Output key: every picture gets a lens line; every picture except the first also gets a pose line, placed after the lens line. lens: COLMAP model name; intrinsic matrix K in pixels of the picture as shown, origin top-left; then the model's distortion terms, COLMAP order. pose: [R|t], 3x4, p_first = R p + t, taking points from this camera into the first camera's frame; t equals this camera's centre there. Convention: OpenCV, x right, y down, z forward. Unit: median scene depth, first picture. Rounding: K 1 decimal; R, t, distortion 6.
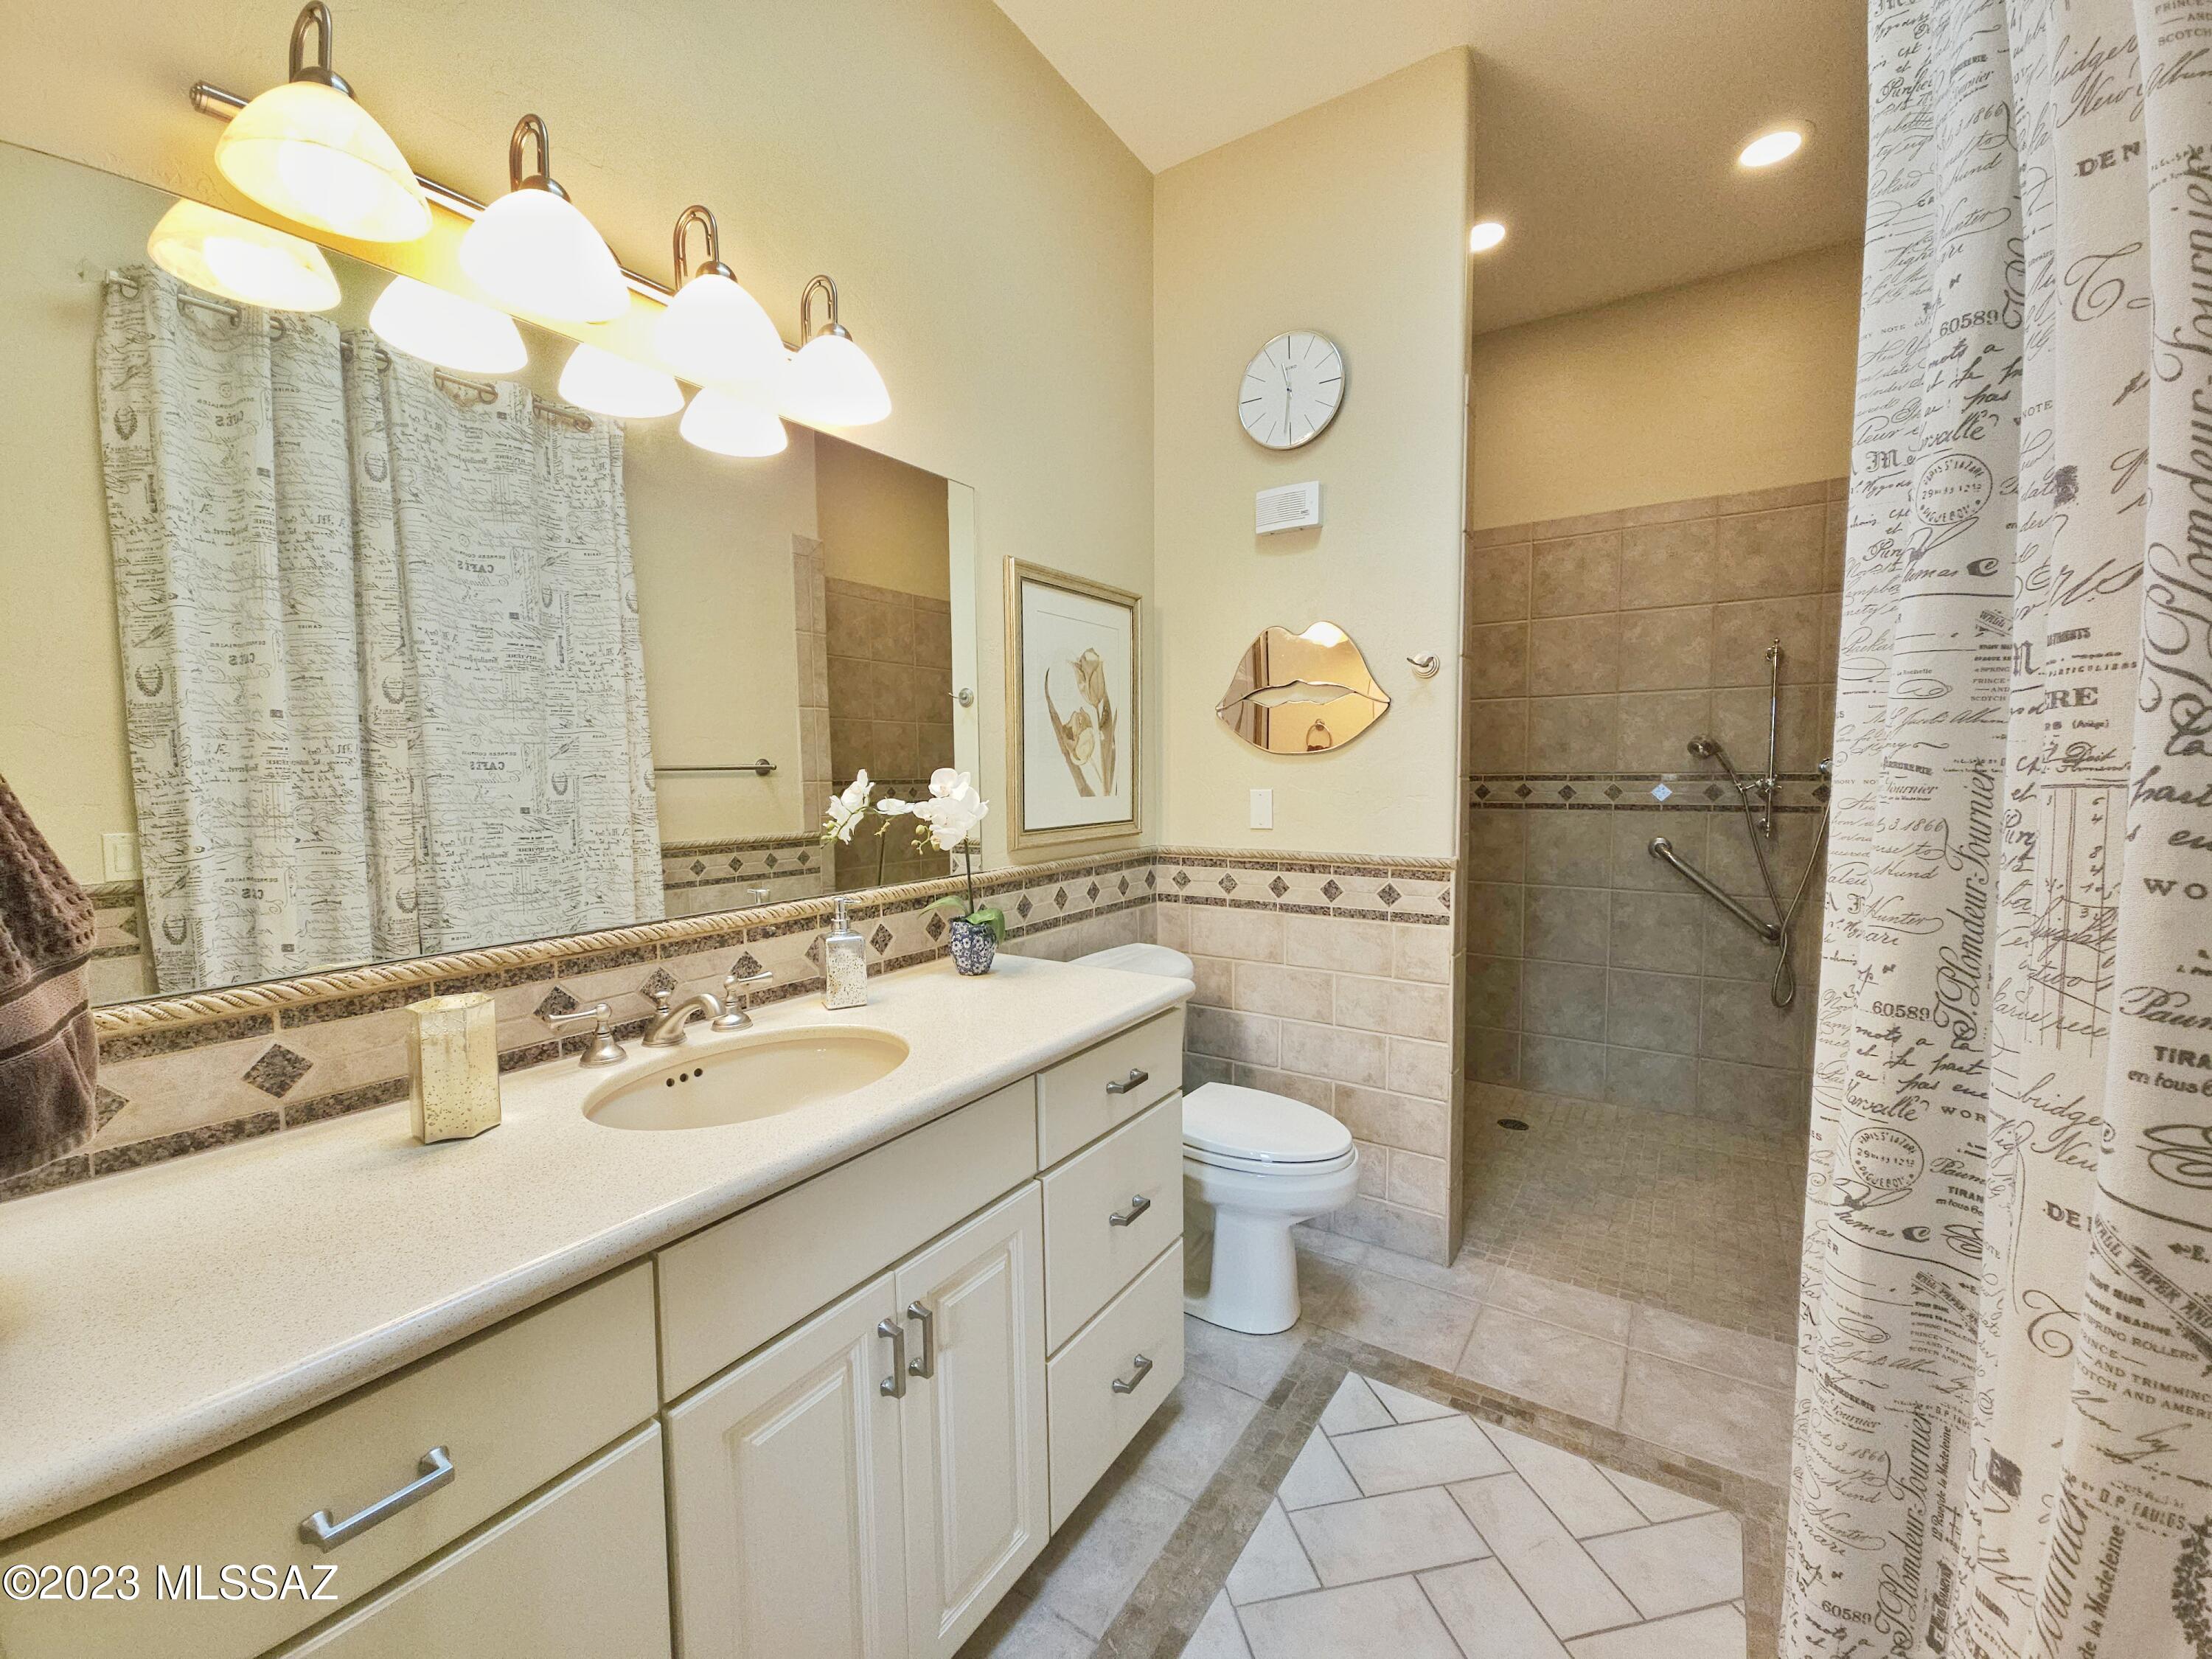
lens RADIAL K [[908.4, 0, 1097.1], [0, 908.4, 830.9], [0, 0, 1]] dist [-0.004042, -0.000130]
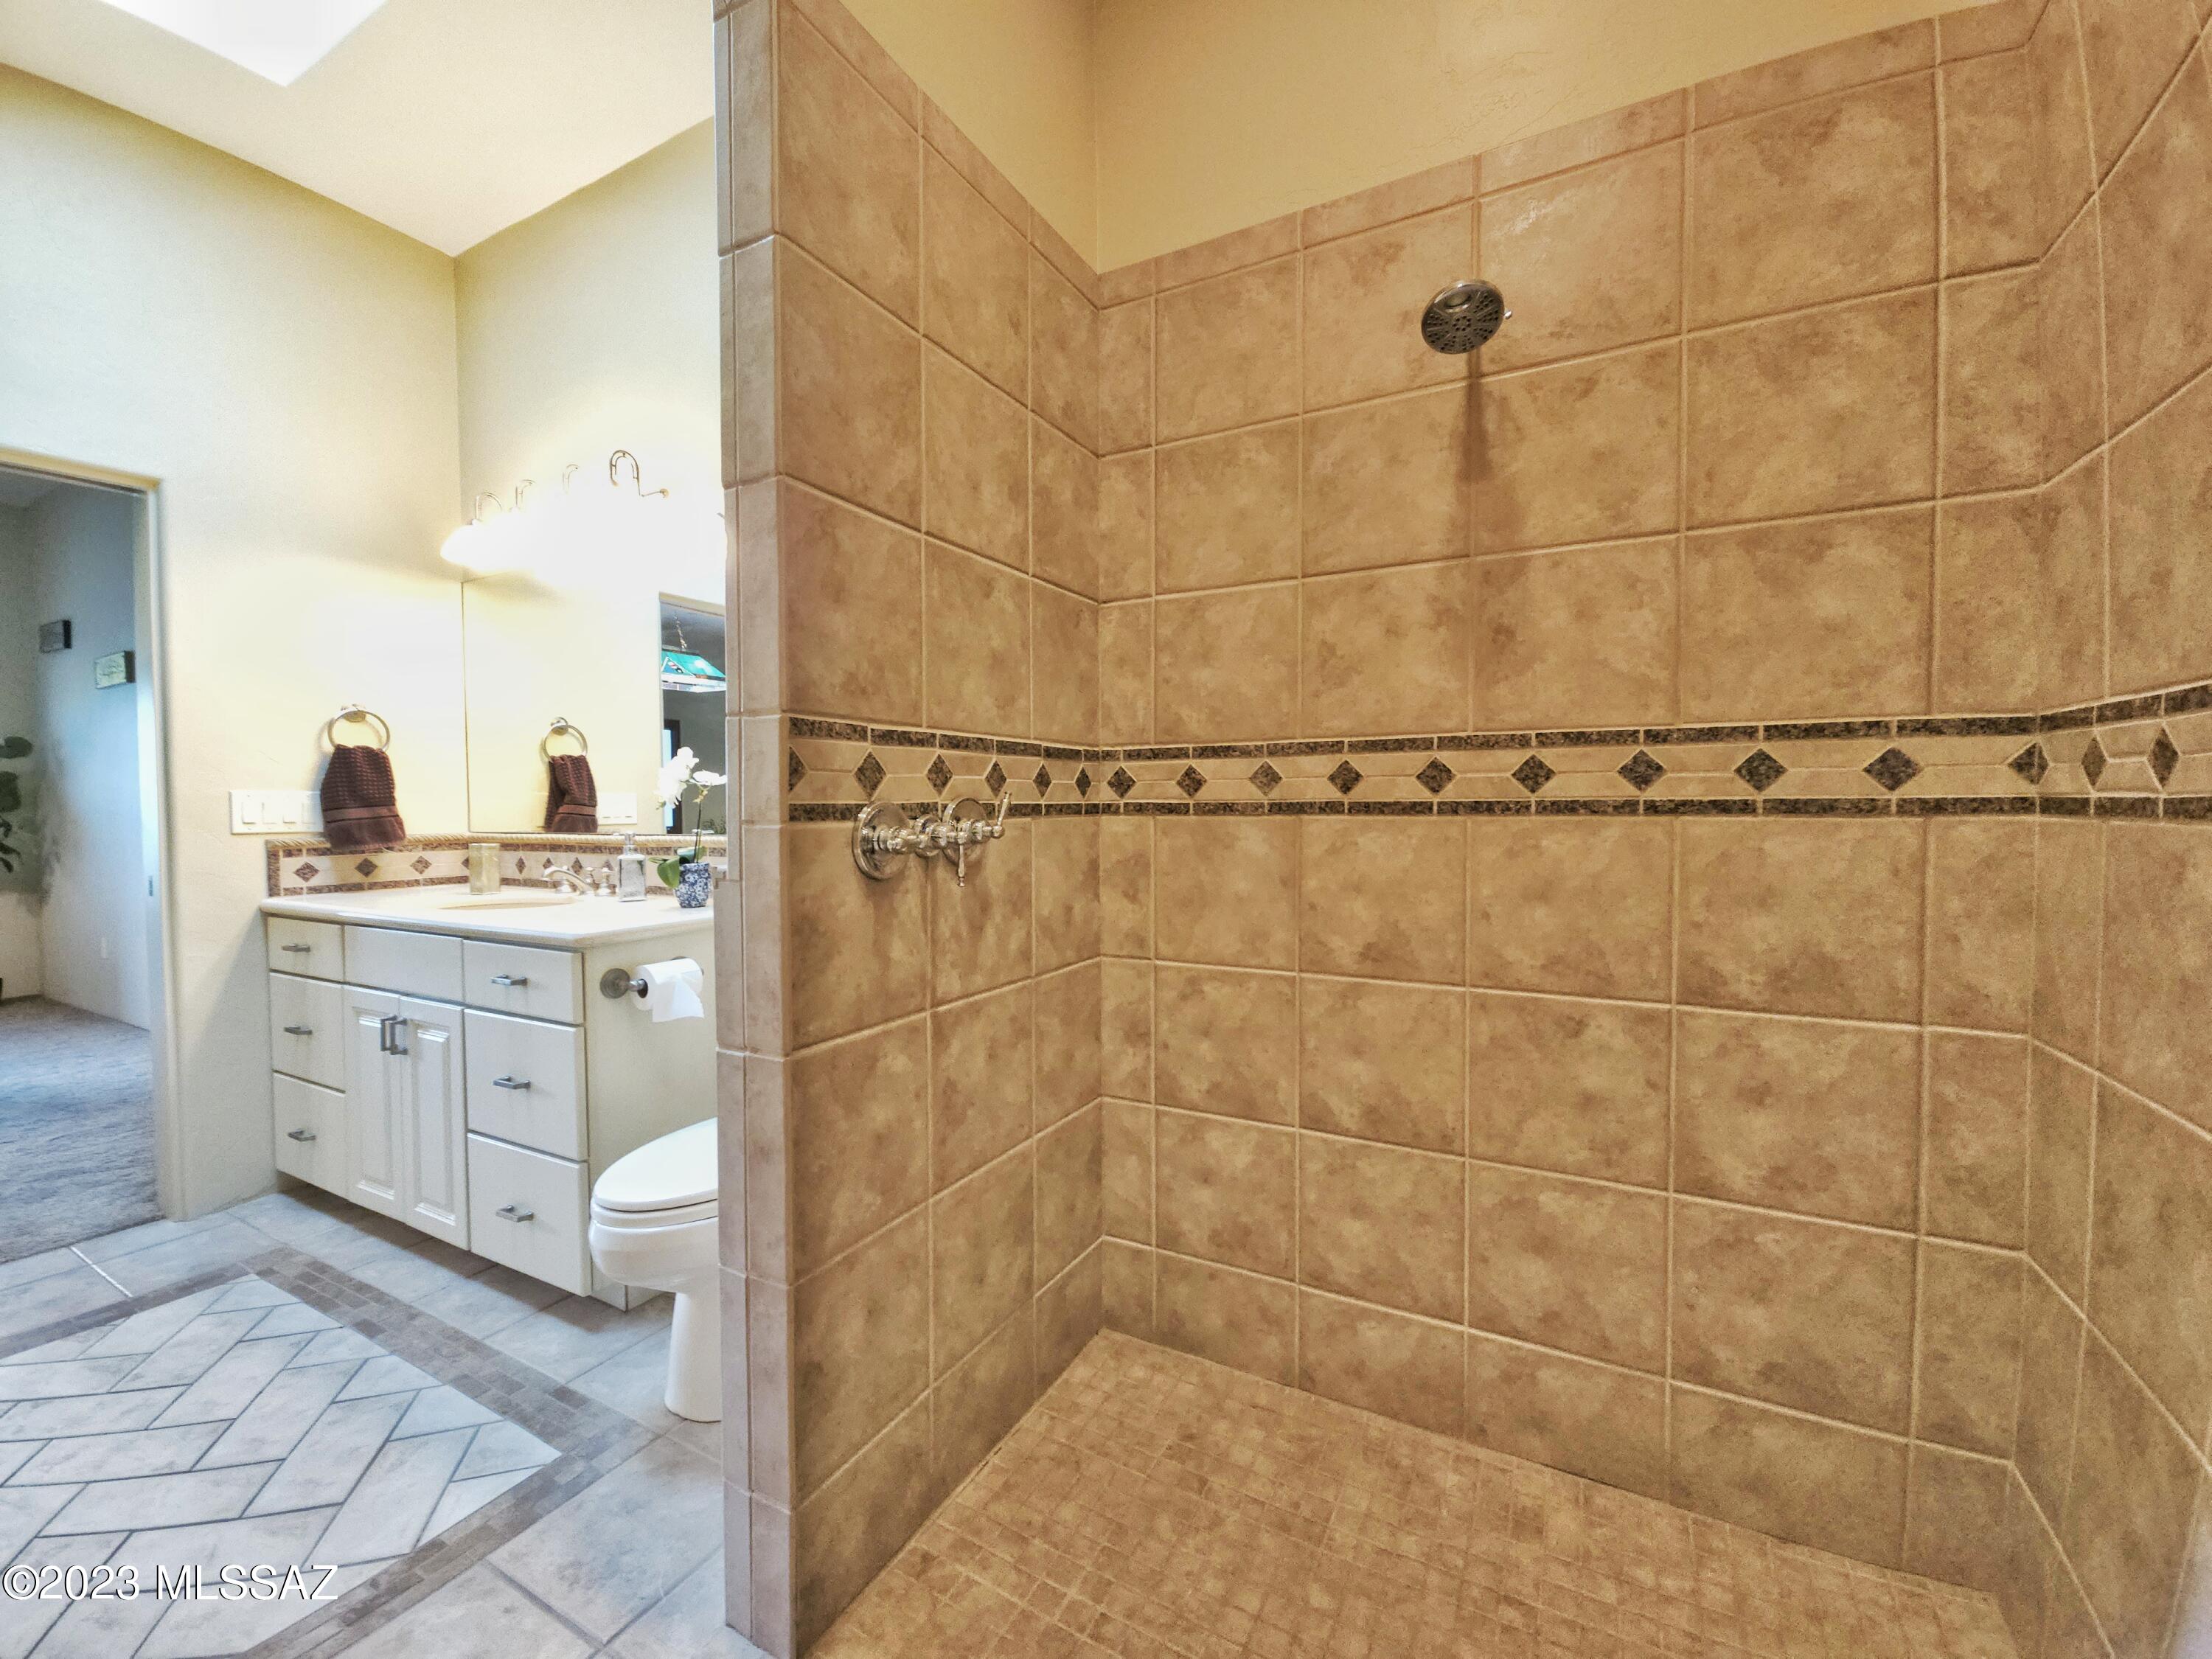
lens RADIAL K [[908.4, 0, 1099.3], [0, 908.4, 824.3], [0, 0, 1]] dist [-0.004042, -0.000130]
pose [[0.084702, 0.044781, -0.995400, 1.212678], [-0.059531, 0.997432, 0.039807, -0.049650], [0.994626, 0.055886, 0.087150, 1.495182]]
